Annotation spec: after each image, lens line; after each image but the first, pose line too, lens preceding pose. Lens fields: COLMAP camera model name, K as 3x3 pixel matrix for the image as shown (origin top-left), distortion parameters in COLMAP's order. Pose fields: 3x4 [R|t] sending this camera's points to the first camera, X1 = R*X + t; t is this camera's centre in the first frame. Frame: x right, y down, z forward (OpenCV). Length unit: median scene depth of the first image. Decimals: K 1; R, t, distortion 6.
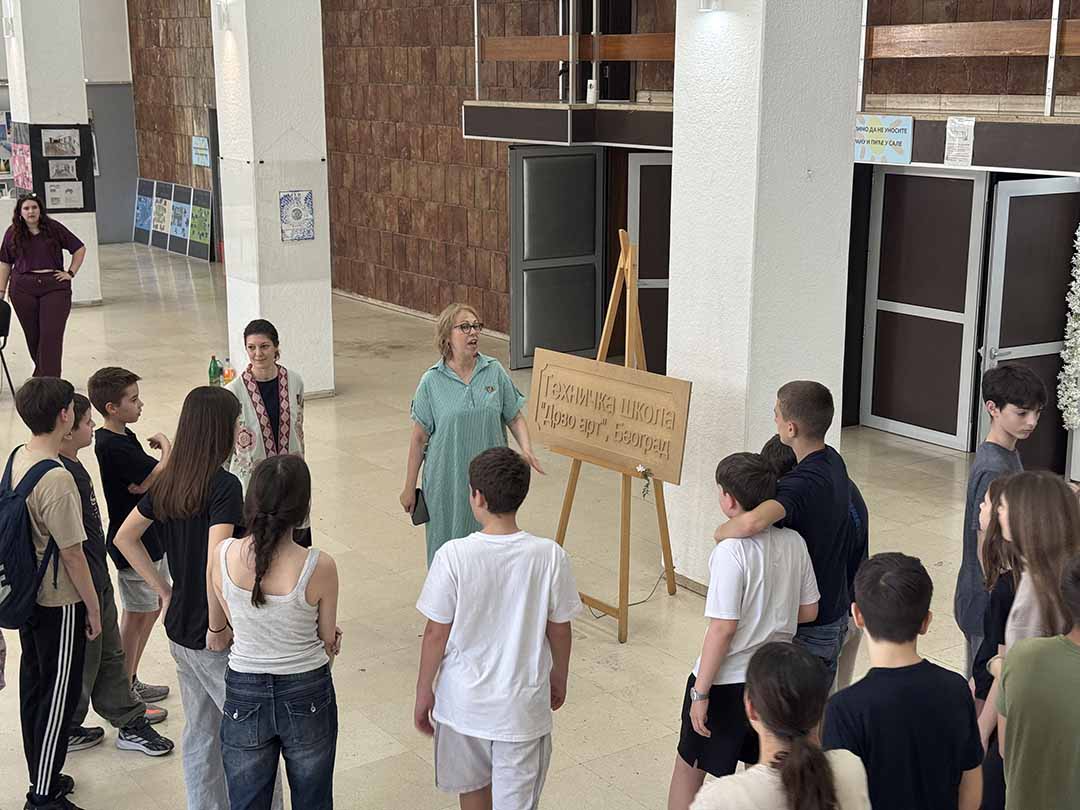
lens RADIAL K [[1551.6, 0, 543.1], [0, 1551.6, 406.9], [0, 0, 1]] dist [0.151476, 0.000000]
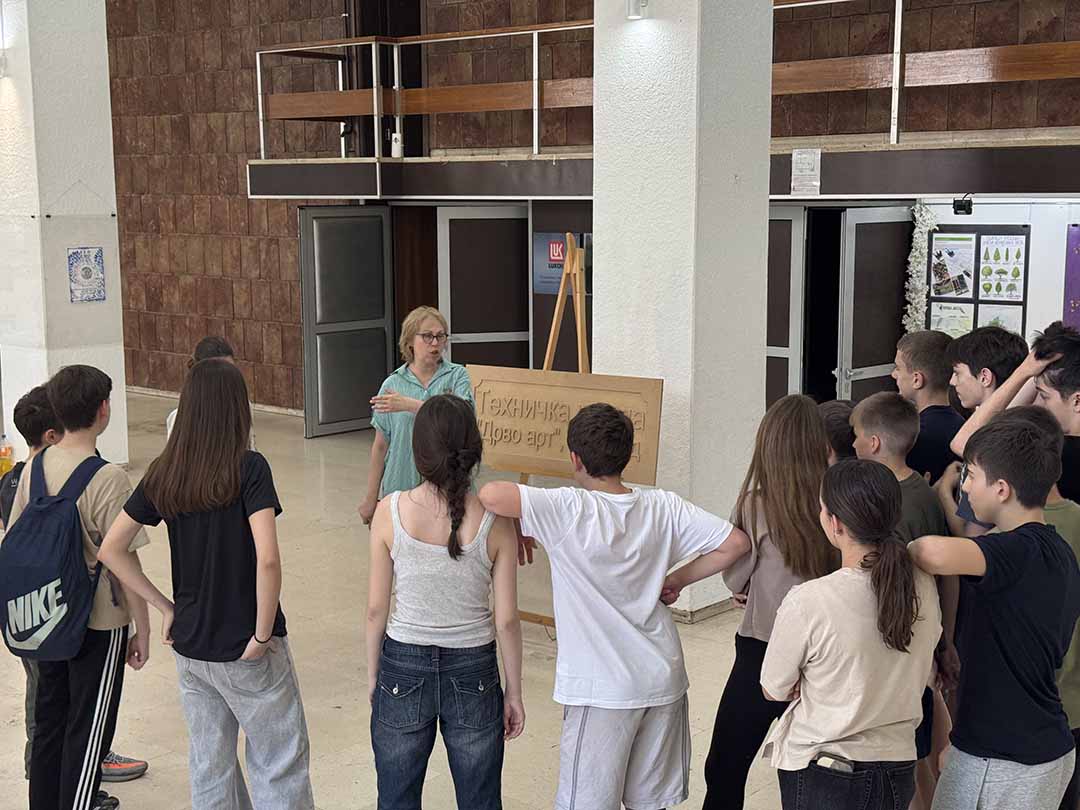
lens RADIAL K [[1551.6, 0, 539.7], [0, 1551.6, 402.7], [0, 0, 1]] dist [0.151476, 0.000000]
pose [[0.967217, -0.039491, 0.250860, -0.122311], [0.060913, 0.995074, -0.078211, 0.038215], [-0.246536, 0.090928, 0.964859, 0.038520]]
